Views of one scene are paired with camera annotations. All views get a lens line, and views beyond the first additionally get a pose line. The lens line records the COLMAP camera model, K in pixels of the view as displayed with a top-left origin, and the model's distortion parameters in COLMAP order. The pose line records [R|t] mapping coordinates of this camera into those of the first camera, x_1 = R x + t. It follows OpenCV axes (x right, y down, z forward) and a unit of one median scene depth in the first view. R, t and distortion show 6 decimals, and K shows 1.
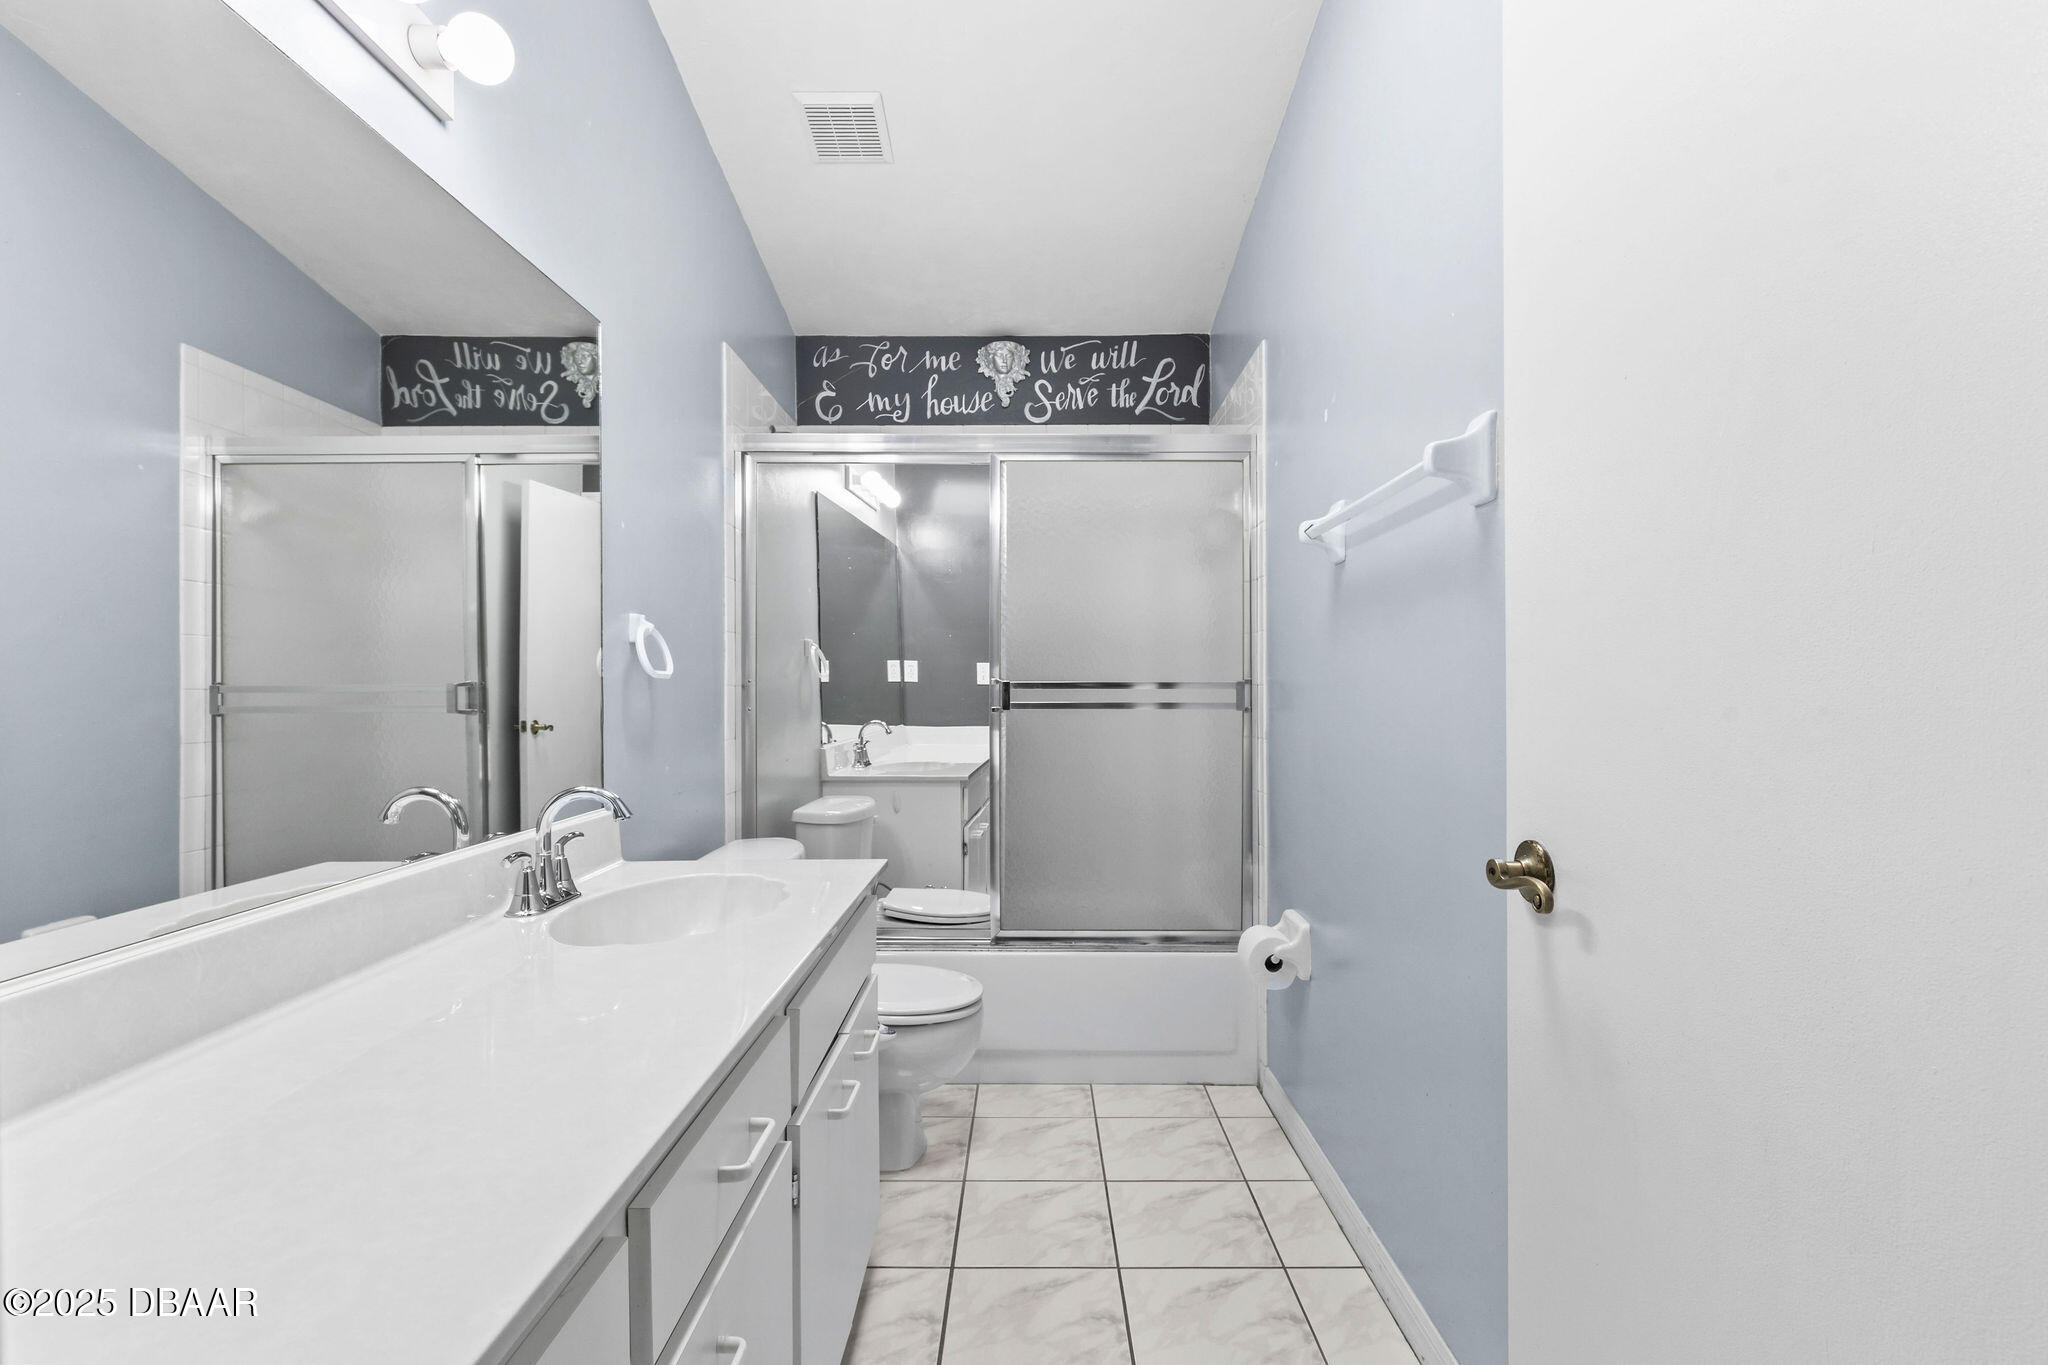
lens RADIAL K [[929.7, 0, 1028.6], [0, 929.7, 681.2], [0, 0, 1]] dist [0.005061, -0.000553]
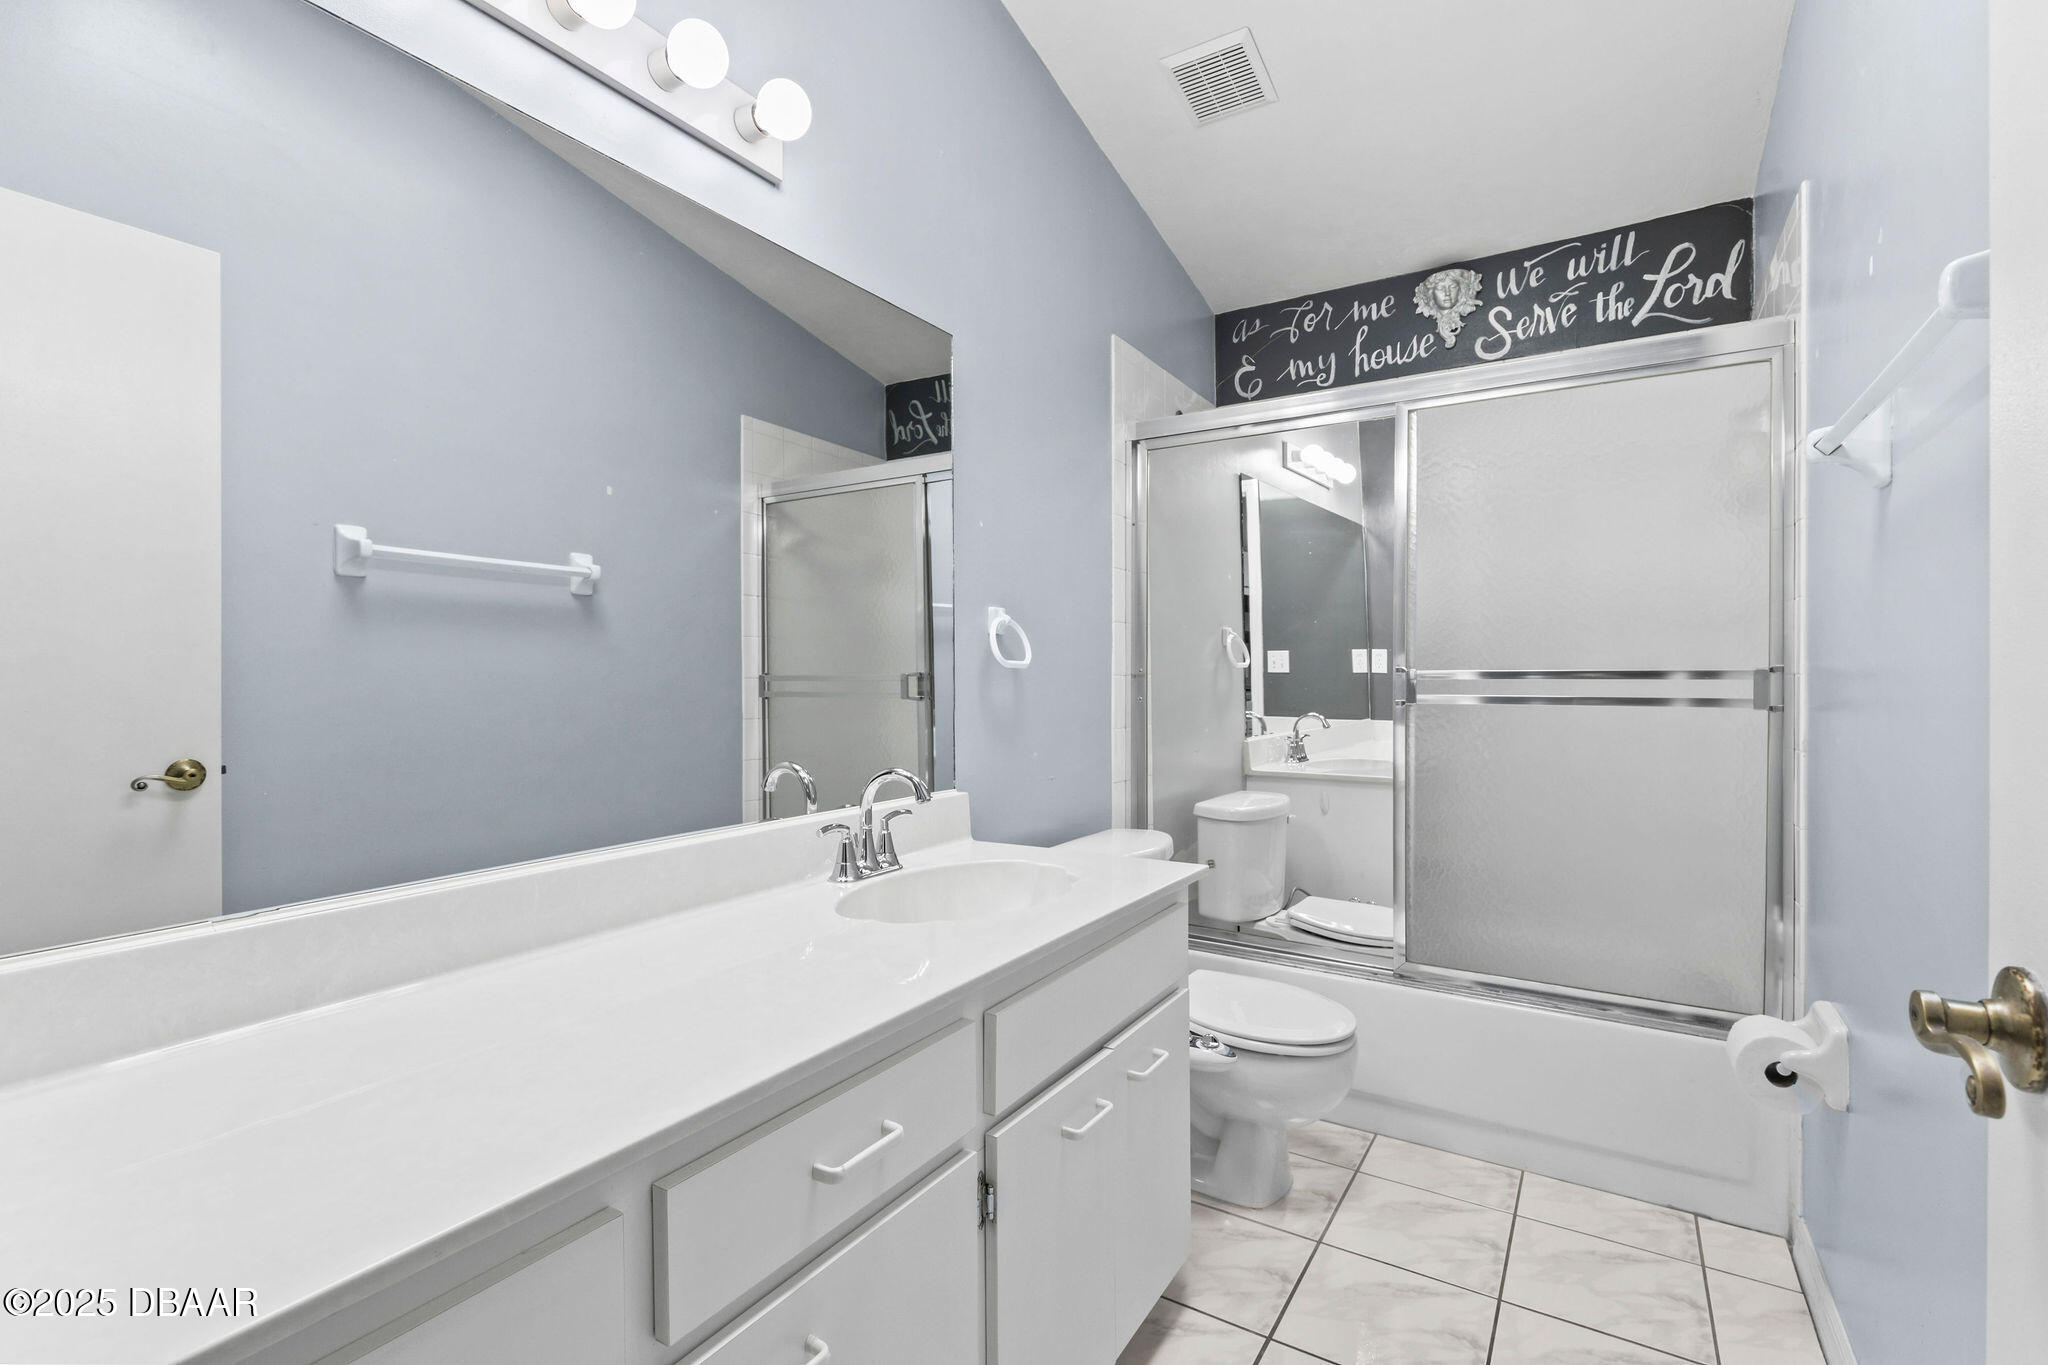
lens RADIAL K [[926.2, 0, 1025.3], [0, 926.2, 679.5], [0, 0, 1]] dist [-0.001023, -0.000415]
pose [[0.848846, 0.002125, -0.528637, 0.093917], [0.002355, 0.999967, 0.007800, 0.001015], [0.528636, -0.007866, 0.848812, 0.073964]]
